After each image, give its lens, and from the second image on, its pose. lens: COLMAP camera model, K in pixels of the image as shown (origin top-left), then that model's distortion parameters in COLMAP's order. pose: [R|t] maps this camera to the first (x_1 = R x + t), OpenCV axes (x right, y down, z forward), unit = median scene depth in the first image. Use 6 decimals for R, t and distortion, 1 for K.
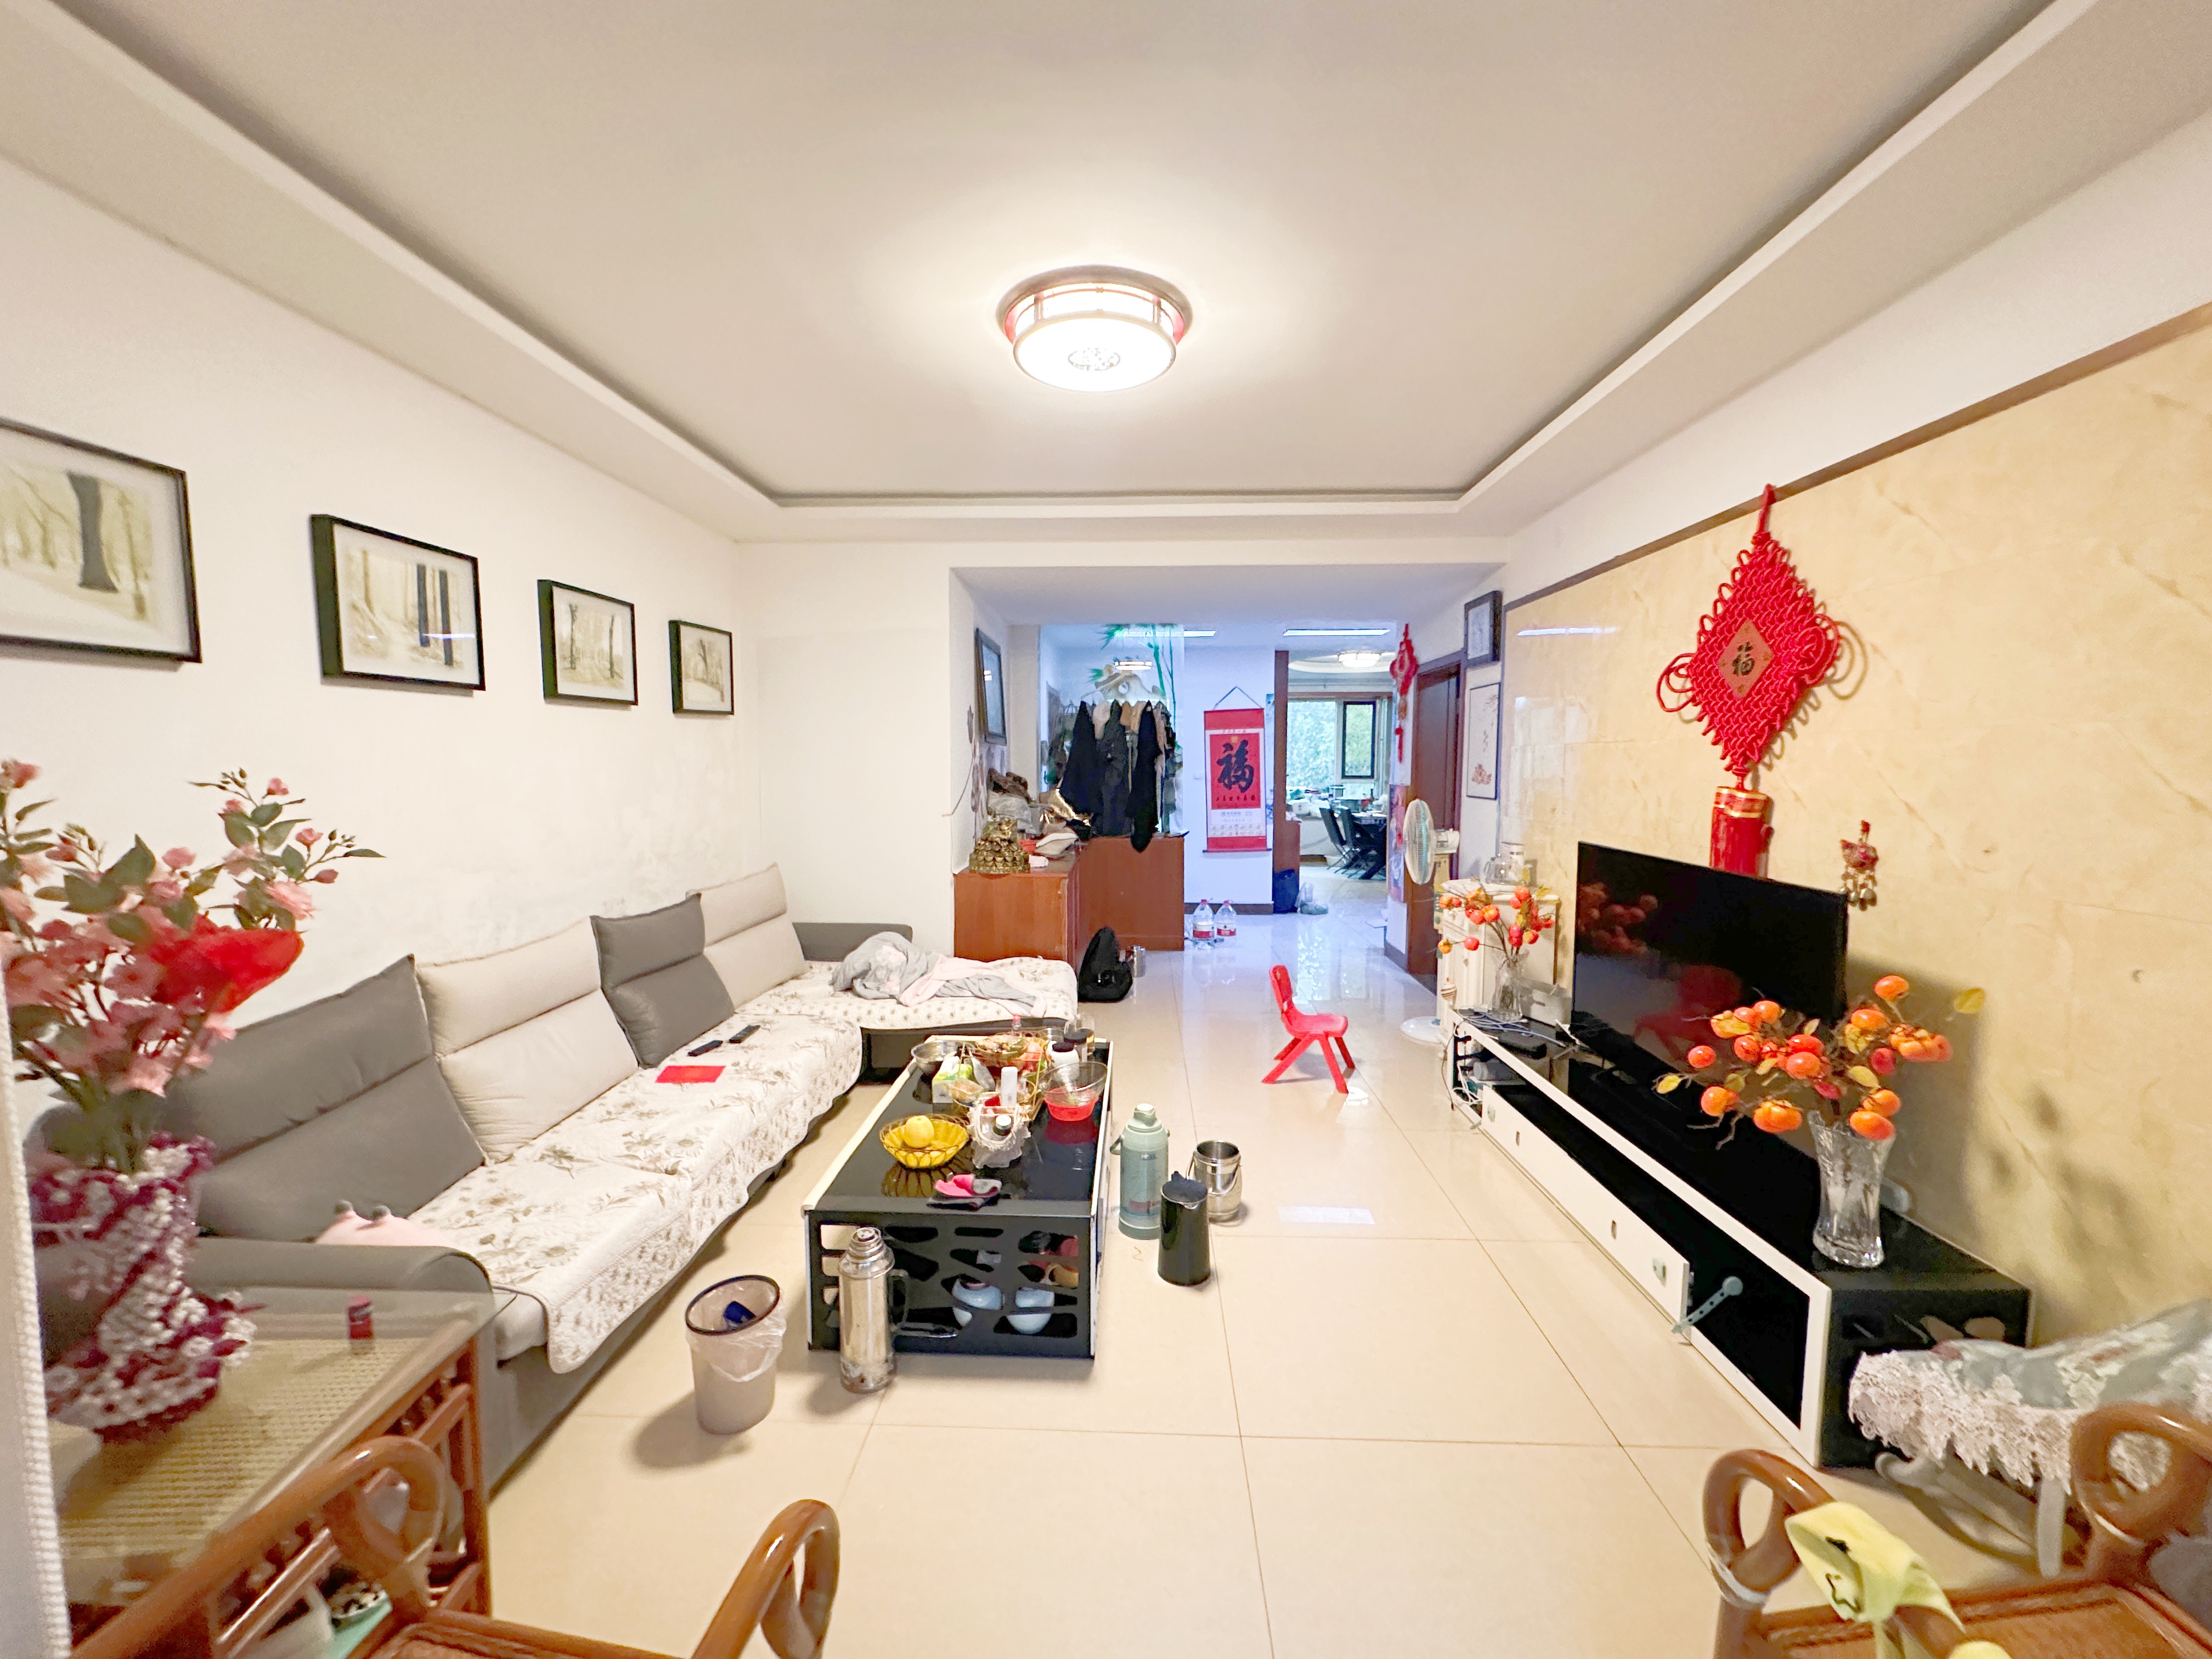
lens RADIAL K [[880.7, 0, 1106.0], [0, 880.7, 829.5], [0, 0, 1]] dist [0.001098, -0.000103]
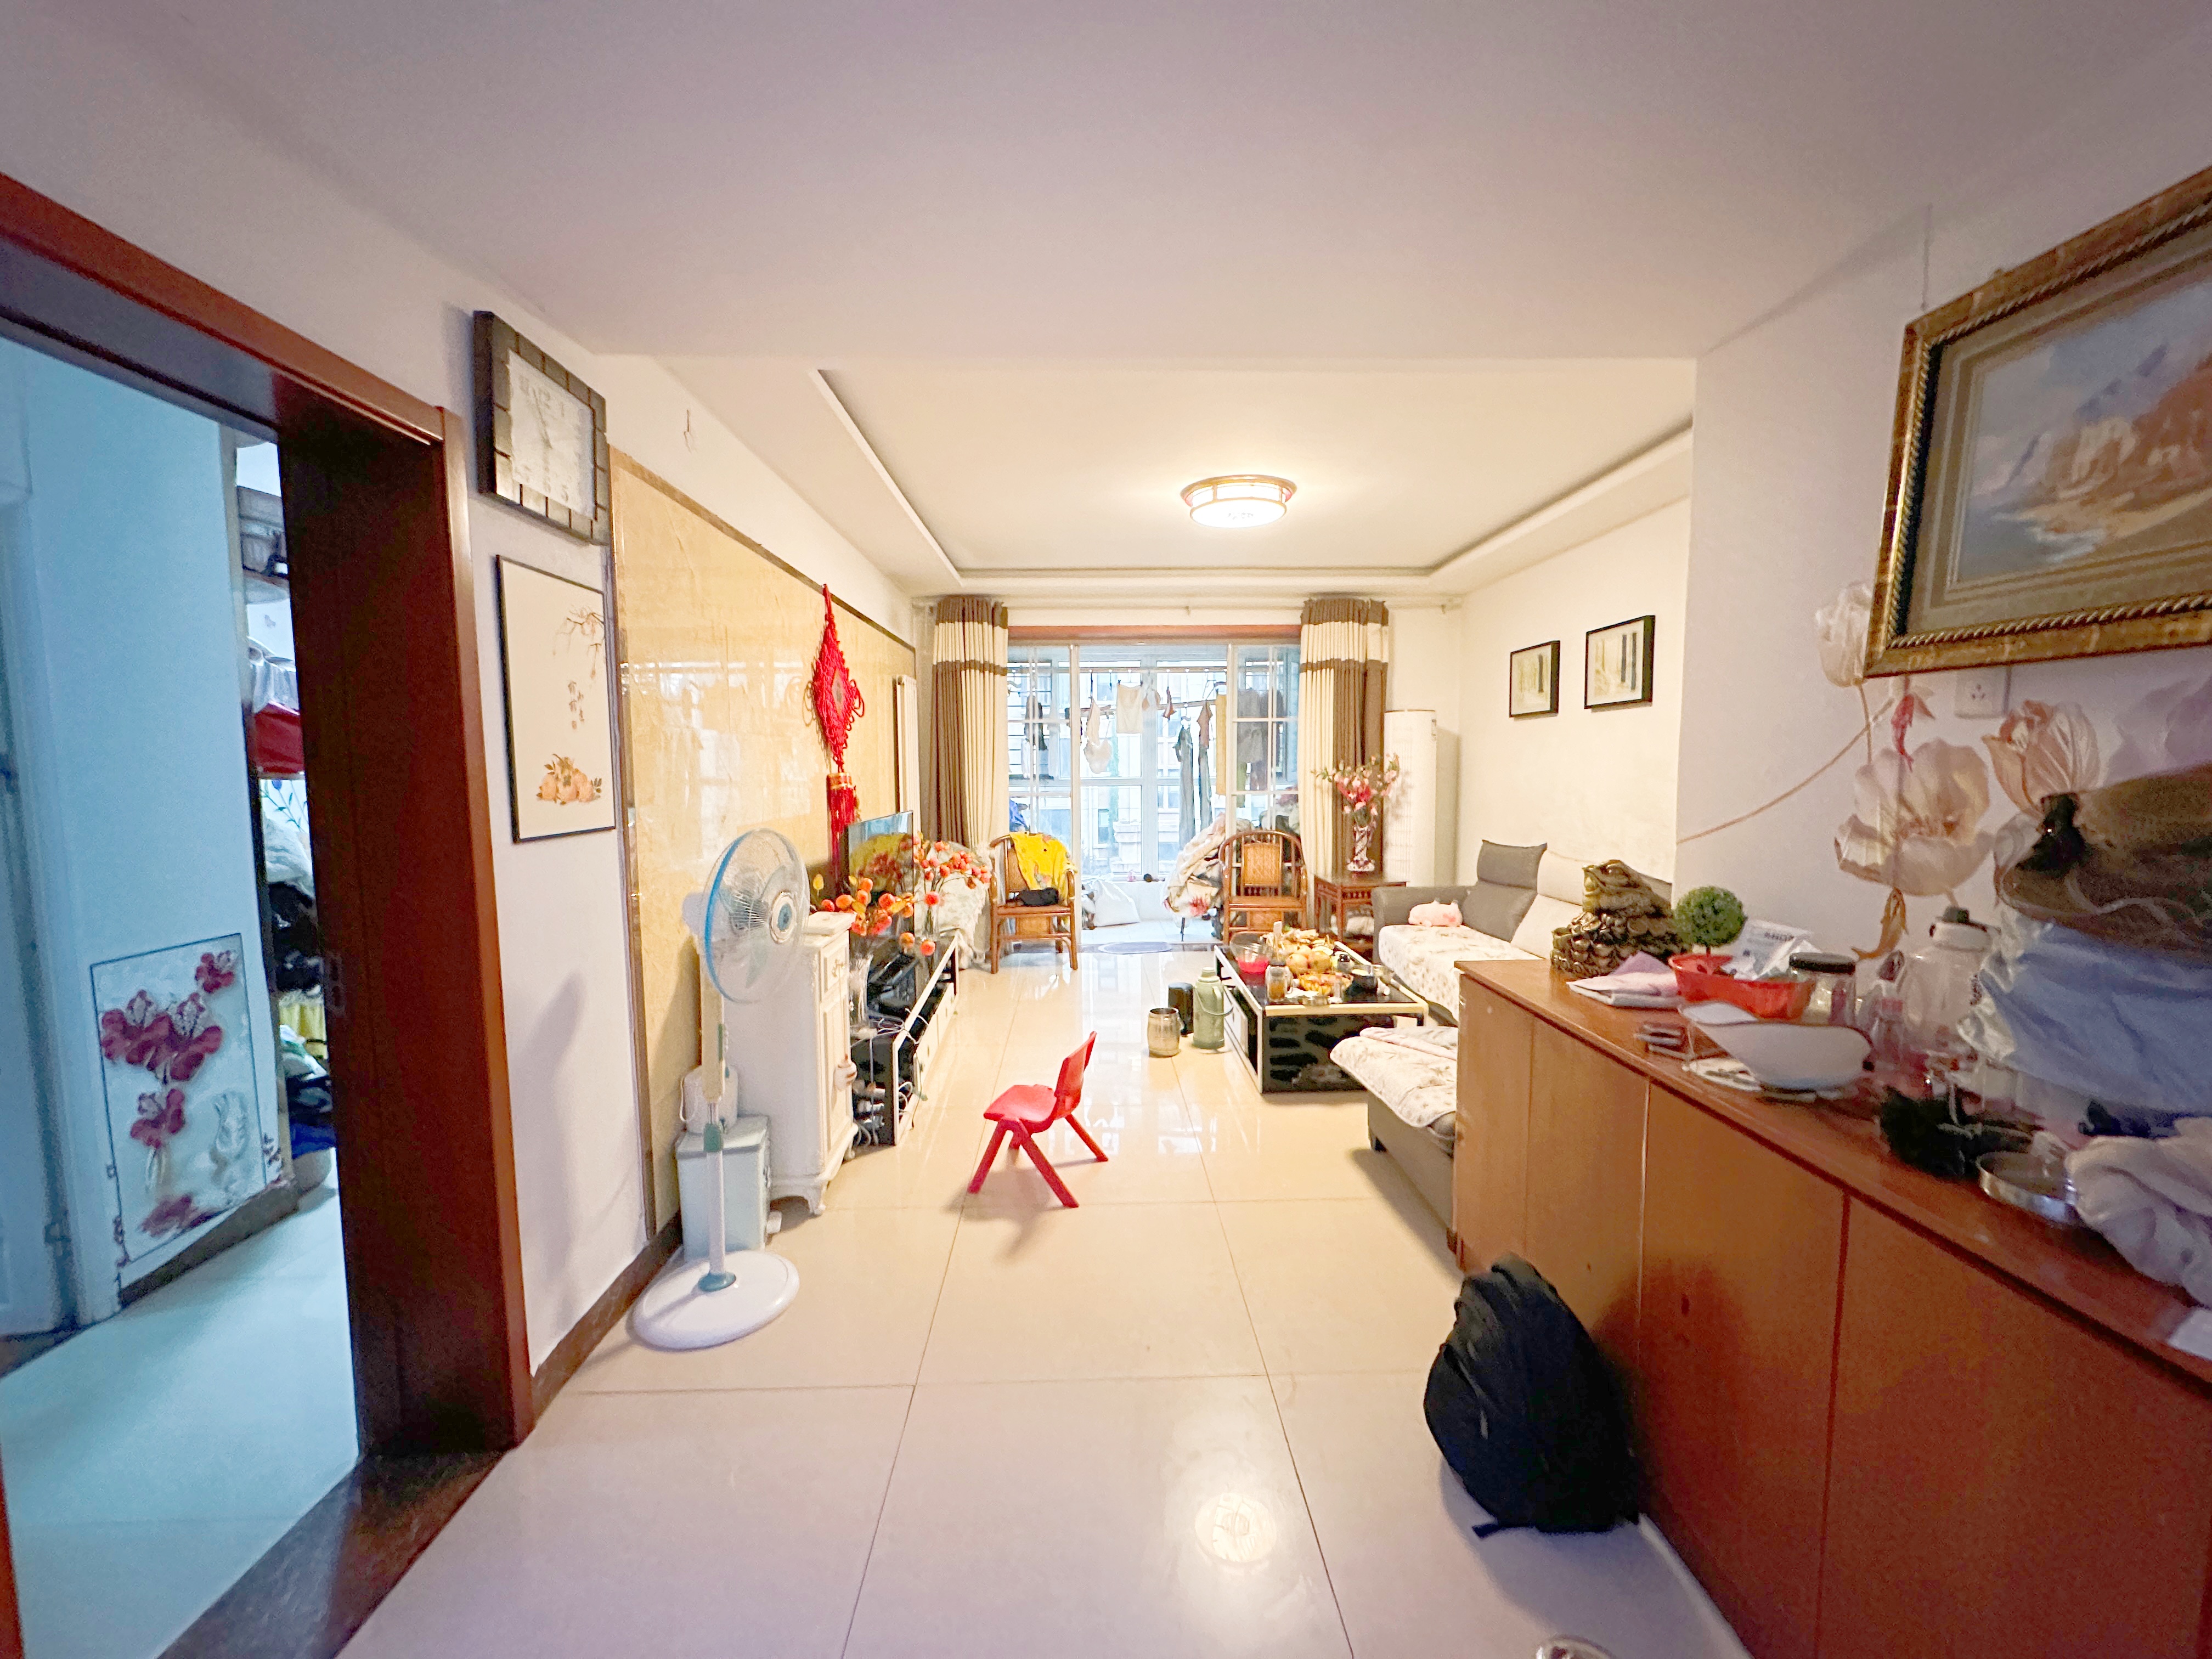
lens RADIAL K [[880.7, 0, 1106.0], [0, 880.7, 829.5], [0, 0, 1]] dist [0.001098, -0.000103]
pose [[-0.997900, 0.014505, -0.063129, 0.345089], [0.003951, 0.986419, 0.164198, -0.207217], [0.064654, 0.163604, -0.984405, 2.647357]]
